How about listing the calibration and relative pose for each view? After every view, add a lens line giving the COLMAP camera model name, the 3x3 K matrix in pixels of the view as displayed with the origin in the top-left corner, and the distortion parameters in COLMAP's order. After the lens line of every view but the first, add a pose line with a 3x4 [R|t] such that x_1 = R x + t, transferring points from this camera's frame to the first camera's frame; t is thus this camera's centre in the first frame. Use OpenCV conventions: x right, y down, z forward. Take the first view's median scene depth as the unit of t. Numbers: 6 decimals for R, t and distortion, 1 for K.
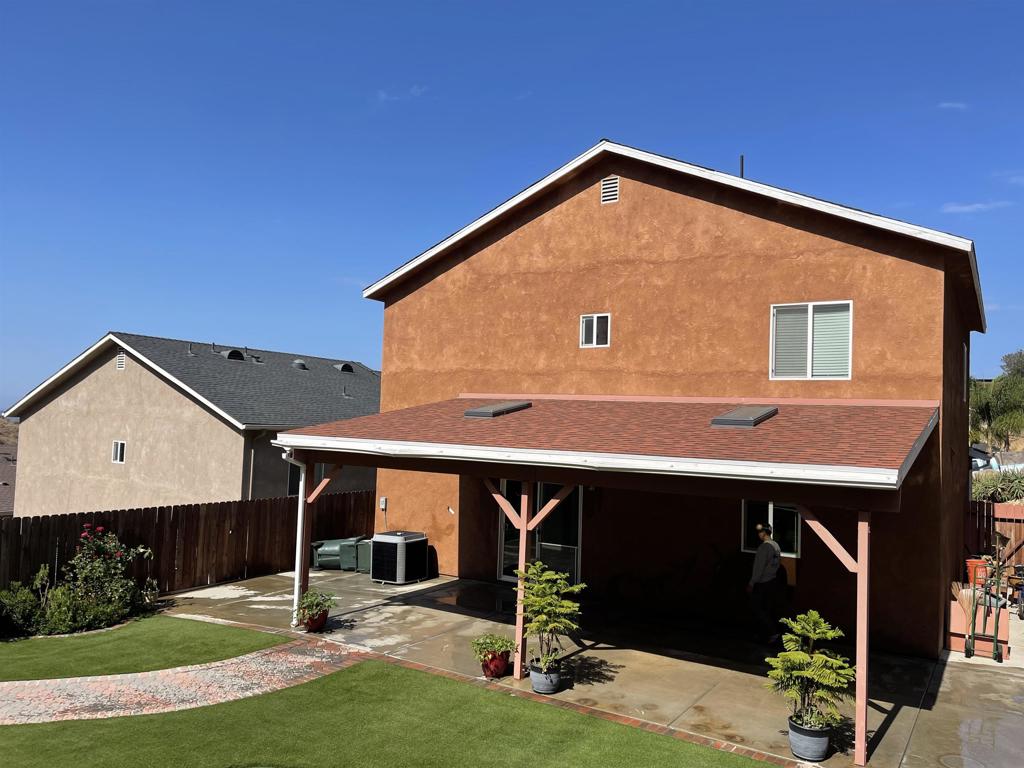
lens RADIAL K [[769.6, 0, 527.2], [0, 769.6, 399.2], [0, 0, 1]] dist [0.082447, -0.115754]
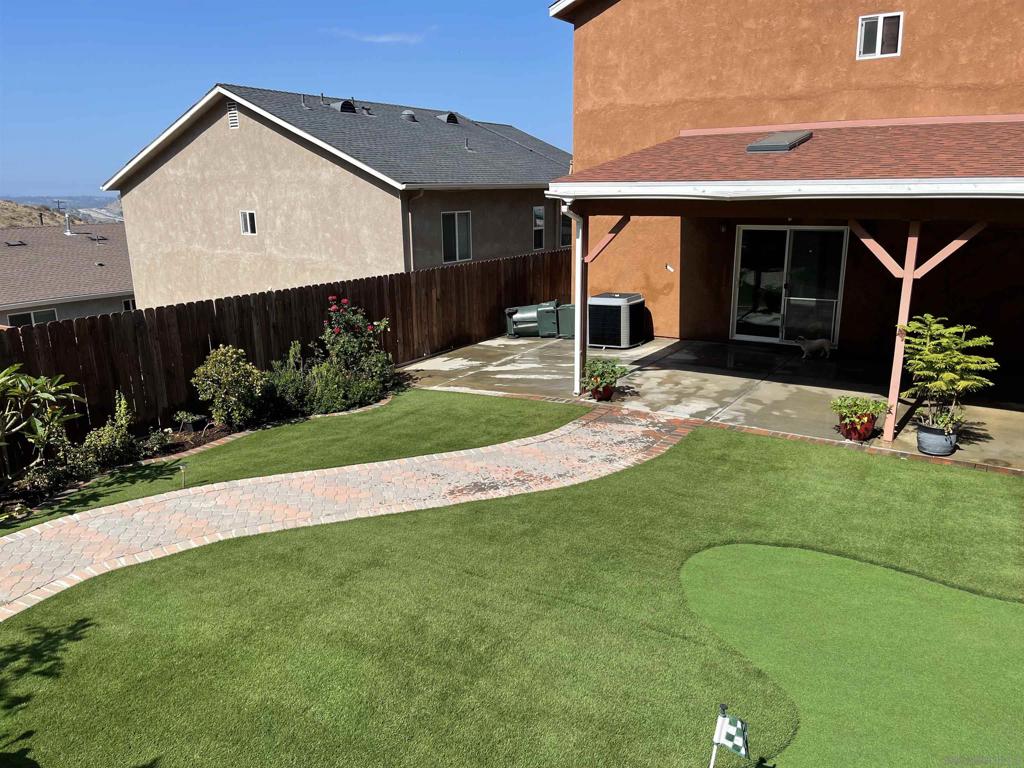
lens RADIAL K [[769.6, 0, 527.2], [0, 769.6, 399.2], [0, 0, 1]] dist [0.082447, -0.115754]
pose [[0.998565, -0.040125, -0.035467, -0.257348], [0.048872, 0.953583, 0.297139, 0.013256], [0.021898, -0.298446, 0.954175, 0.084711]]
